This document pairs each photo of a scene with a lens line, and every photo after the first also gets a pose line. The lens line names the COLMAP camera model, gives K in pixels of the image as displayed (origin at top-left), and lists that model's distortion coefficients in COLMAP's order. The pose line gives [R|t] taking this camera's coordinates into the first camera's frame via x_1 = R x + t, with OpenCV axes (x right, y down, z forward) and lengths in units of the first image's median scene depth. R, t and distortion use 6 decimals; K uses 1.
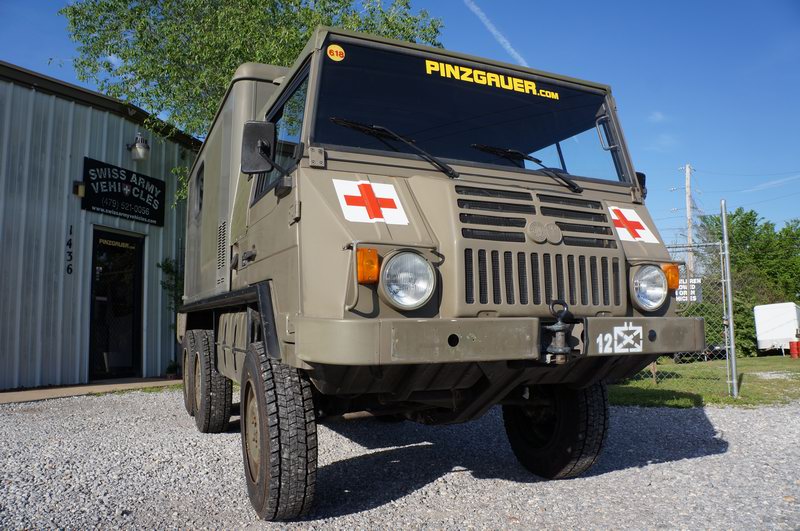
lens RADIAL K [[629.5, 0, 399.9], [0, 629.5, 260.9], [0, 0, 1]] dist [-0.168037, 0.108878]
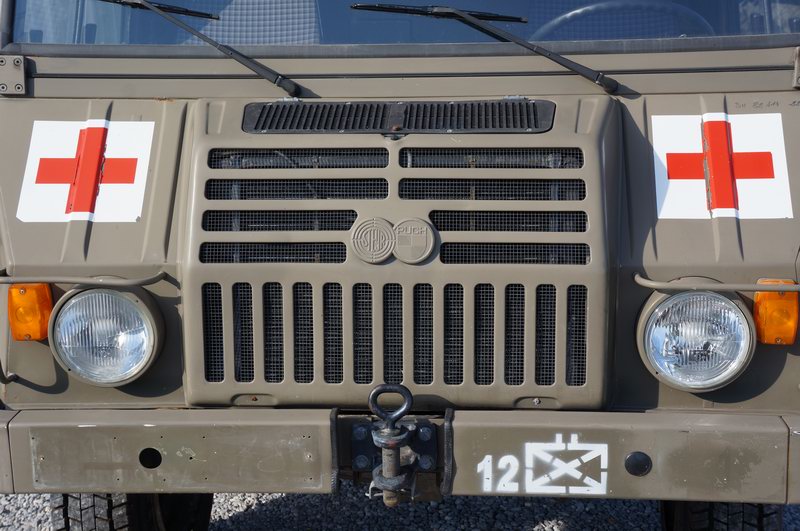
lens RADIAL K [[1226.9, 0, 393.5], [0, 1226.9, 265.8], [0, 0, 1]] dist [0.261833, 0.000000]
pose [[0.881140, 0.091945, -0.463831, 0.646726], [0.061985, 0.949989, 0.306069, -0.305358], [0.468776, -0.298440, 0.831374, 0.175069]]
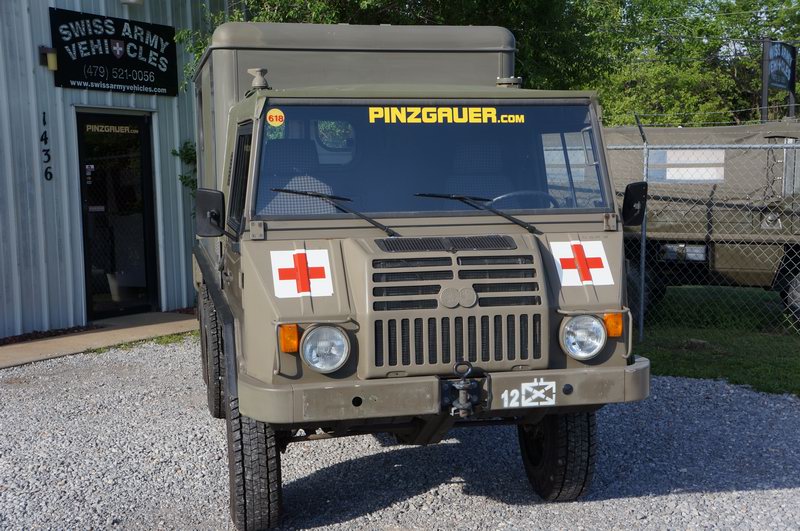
lens RADIAL K [[1114.5, 0, 401.7], [0, 1114.5, 269.0], [0, 0, 1]] dist [0.211160, 0.000000]
pose [[0.979235, 0.011713, -0.202388, 0.503538], [0.029963, 0.979003, 0.201634, -0.468028], [0.200500, -0.203511, 0.958323, -0.854081]]
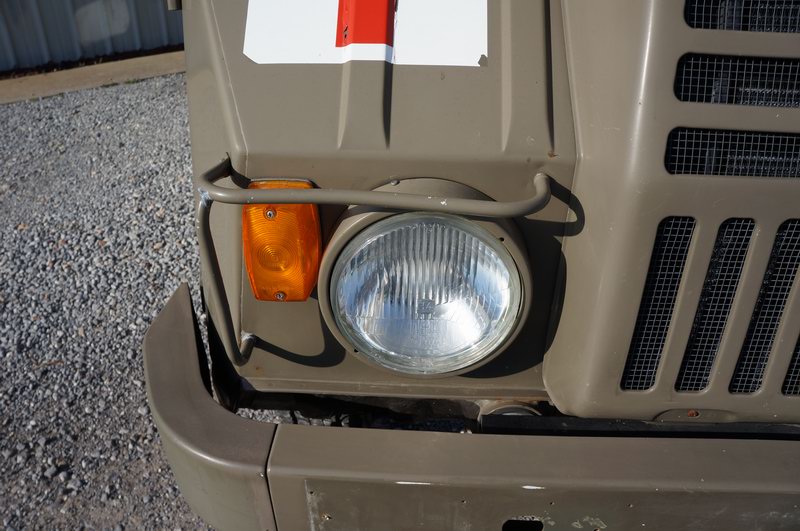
lens RADIAL K [[629.5, 0, 393.5], [0, 629.5, 264.3], [0, 0, 1]] dist [-0.168037, 0.108878]
pose [[0.887498, 0.239846, -0.393473, 0.095343], [0.037466, 0.813486, 0.580376, -0.129992], [0.459286, -0.529825, 0.712981, 0.674487]]
